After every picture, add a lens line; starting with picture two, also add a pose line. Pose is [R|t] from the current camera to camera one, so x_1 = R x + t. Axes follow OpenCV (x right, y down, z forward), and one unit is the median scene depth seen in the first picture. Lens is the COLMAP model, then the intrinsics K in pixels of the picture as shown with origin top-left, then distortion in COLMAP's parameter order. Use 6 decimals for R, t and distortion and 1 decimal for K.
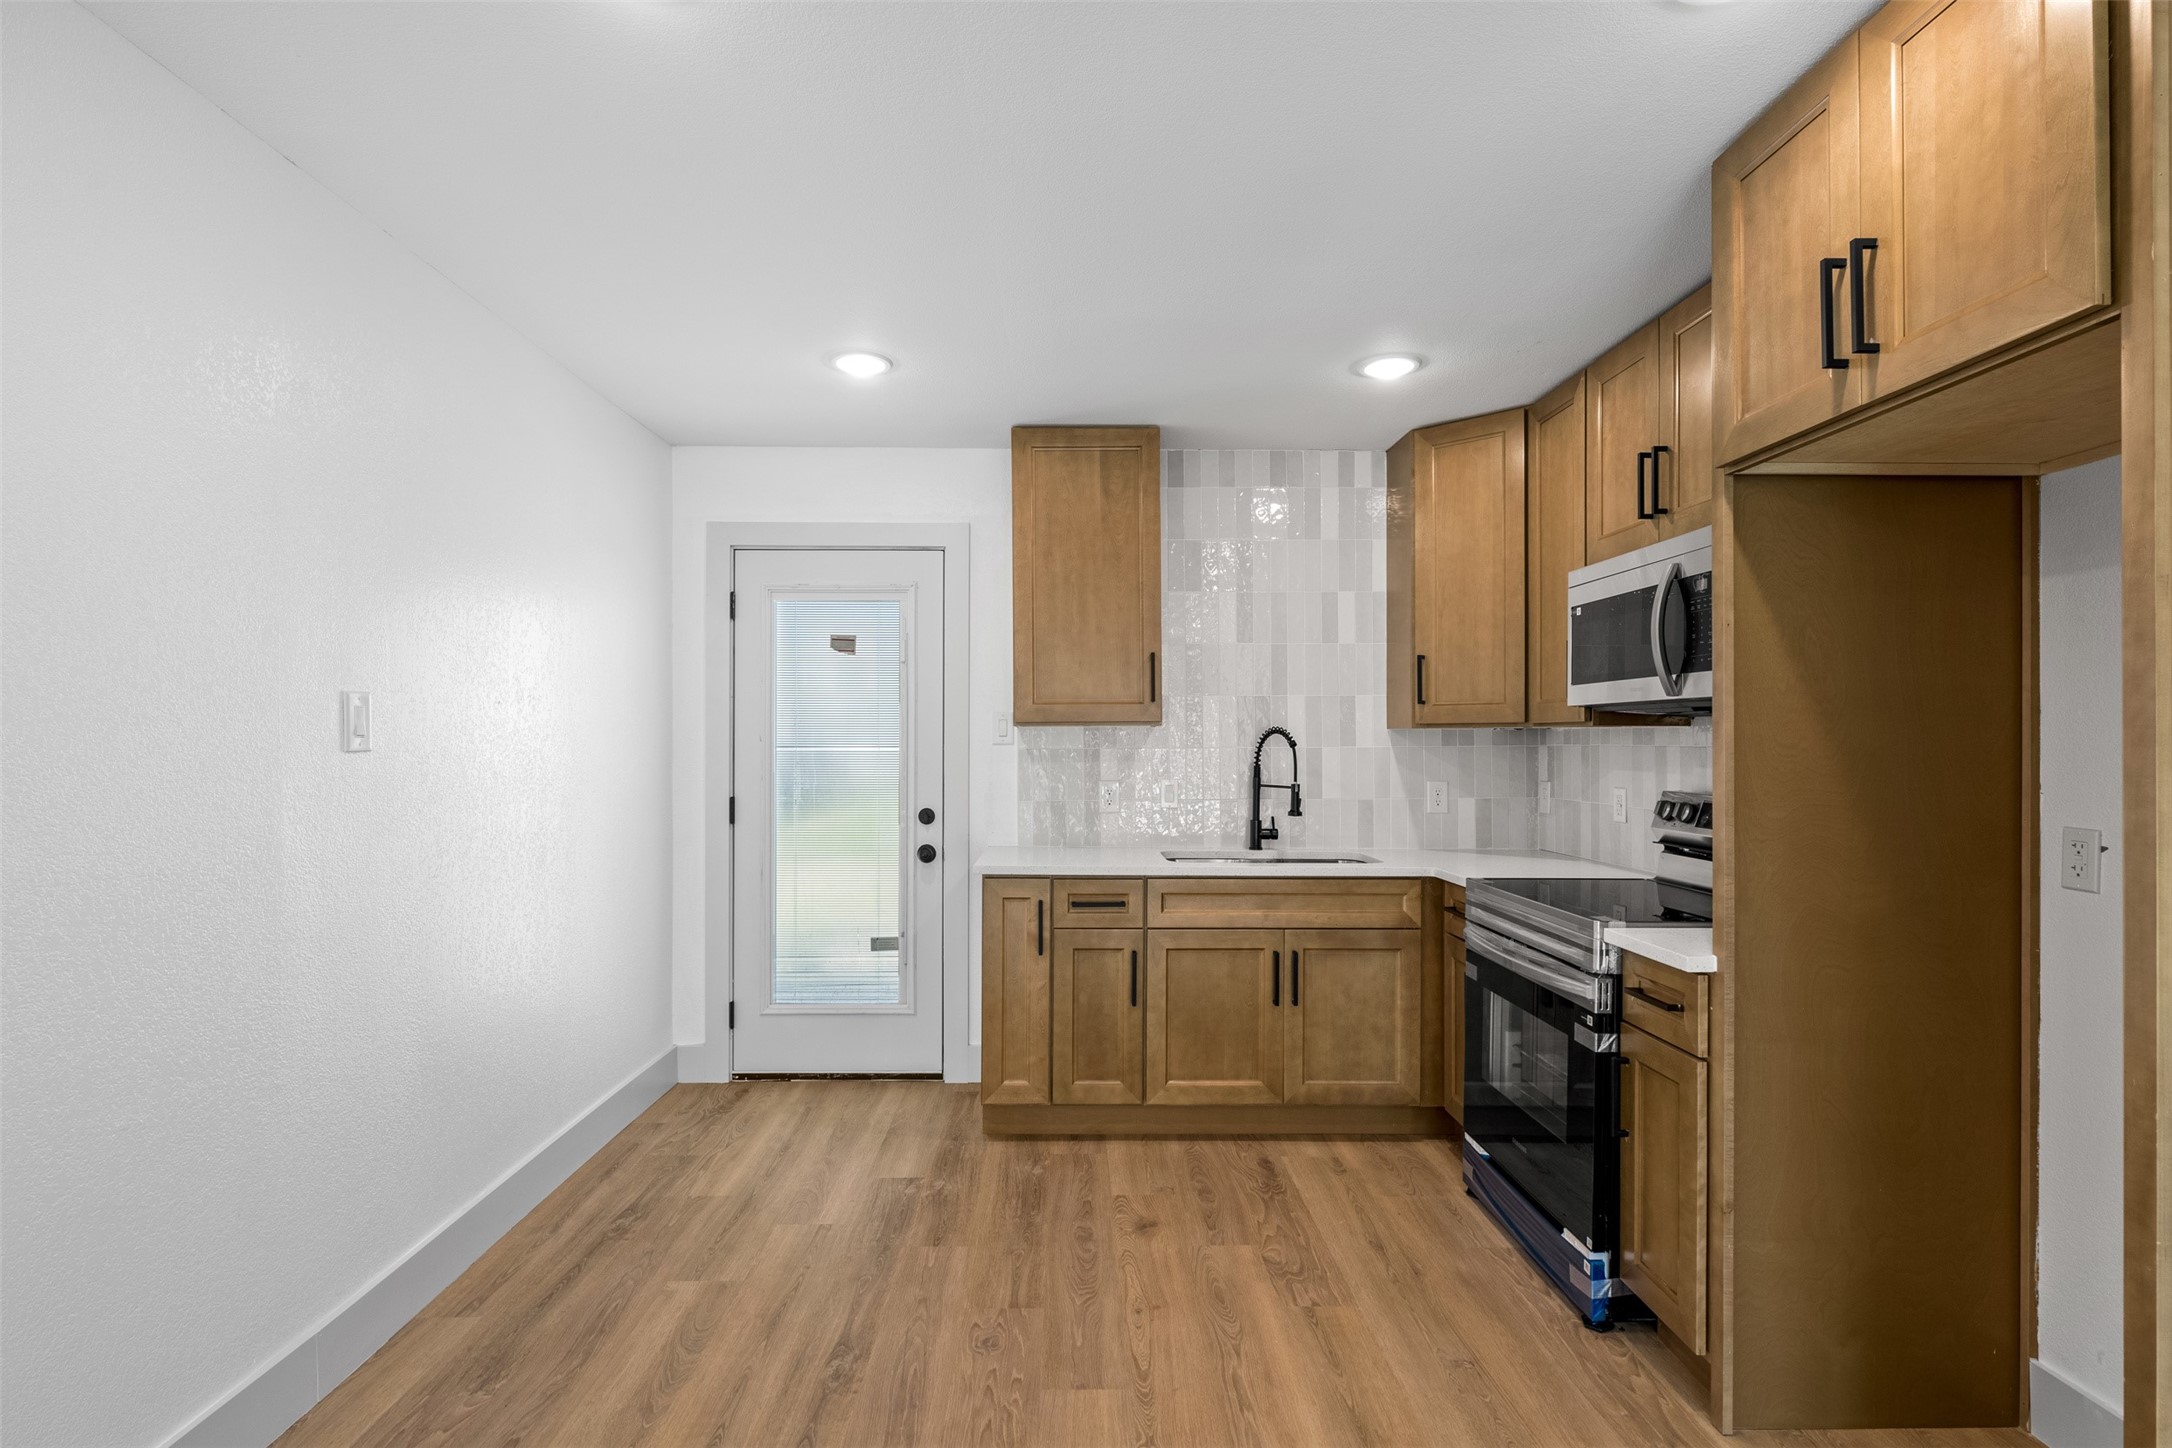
lens RADIAL K [[1060.5, 0, 1081.0], [0, 1060.5, 735.6], [0, 0, 1]] dist [-0.006639, 0.002002]
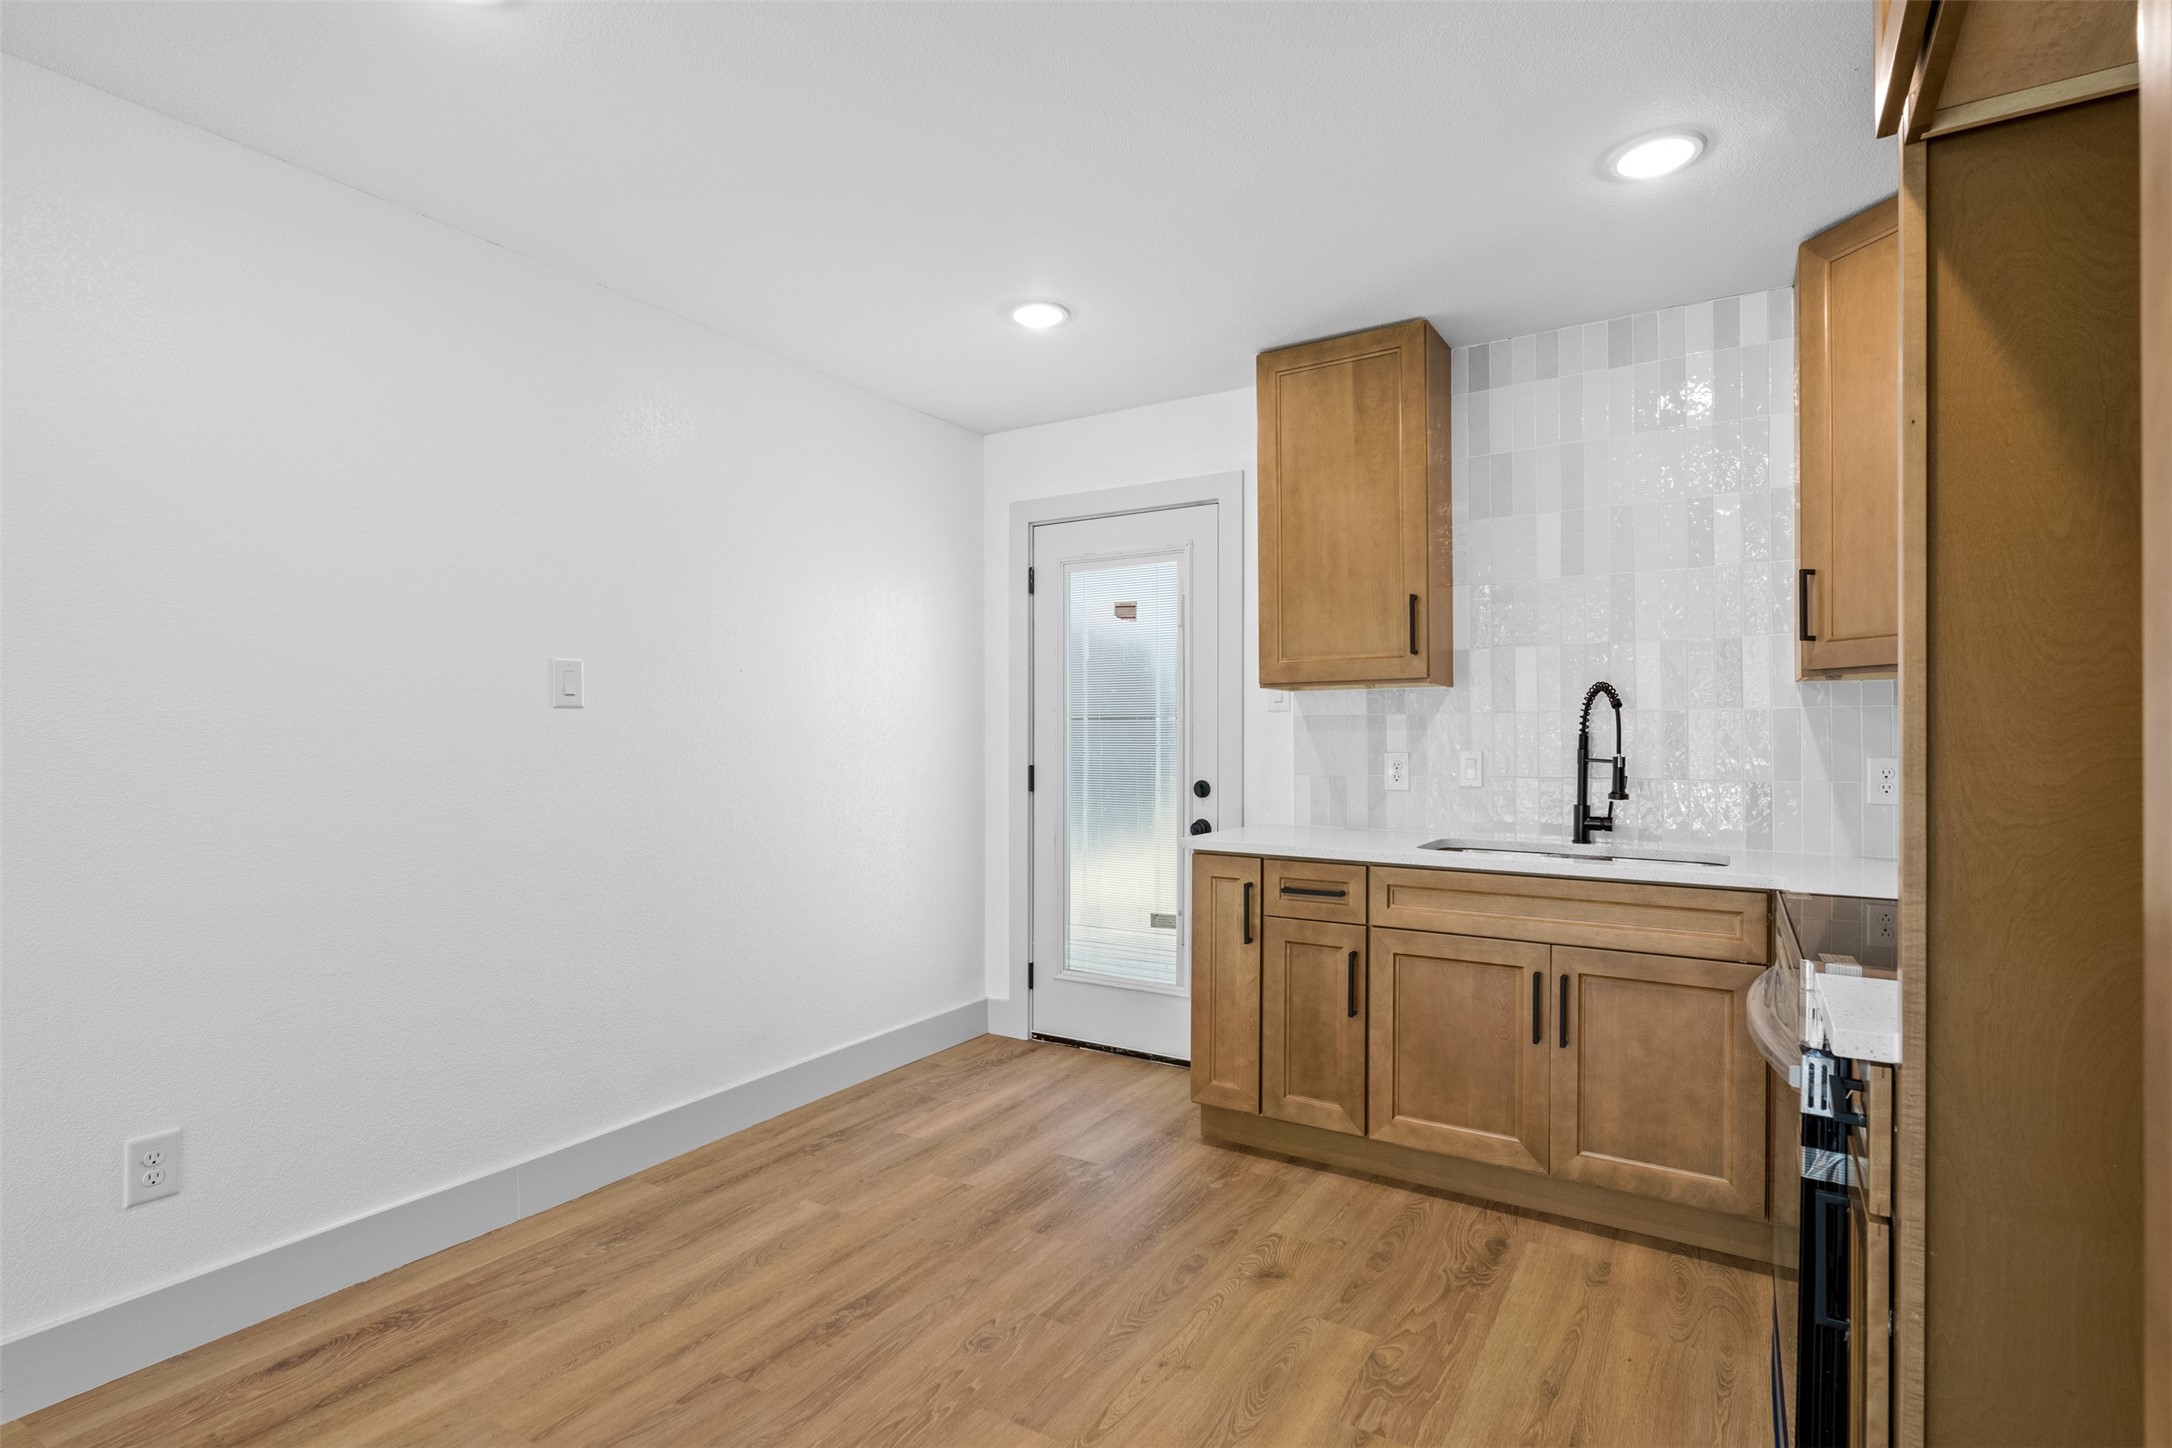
lens RADIAL K [[1060.5, 0, 1076.5], [0, 1060.5, 729.7], [0, 0, 1]] dist [-0.006639, 0.002002]
pose [[0.838880, -0.003292, -0.544306, 0.320264], [0.003442, 0.999994, -0.000743, 0.028773], [0.544305, -0.001250, 0.838886, 0.182448]]
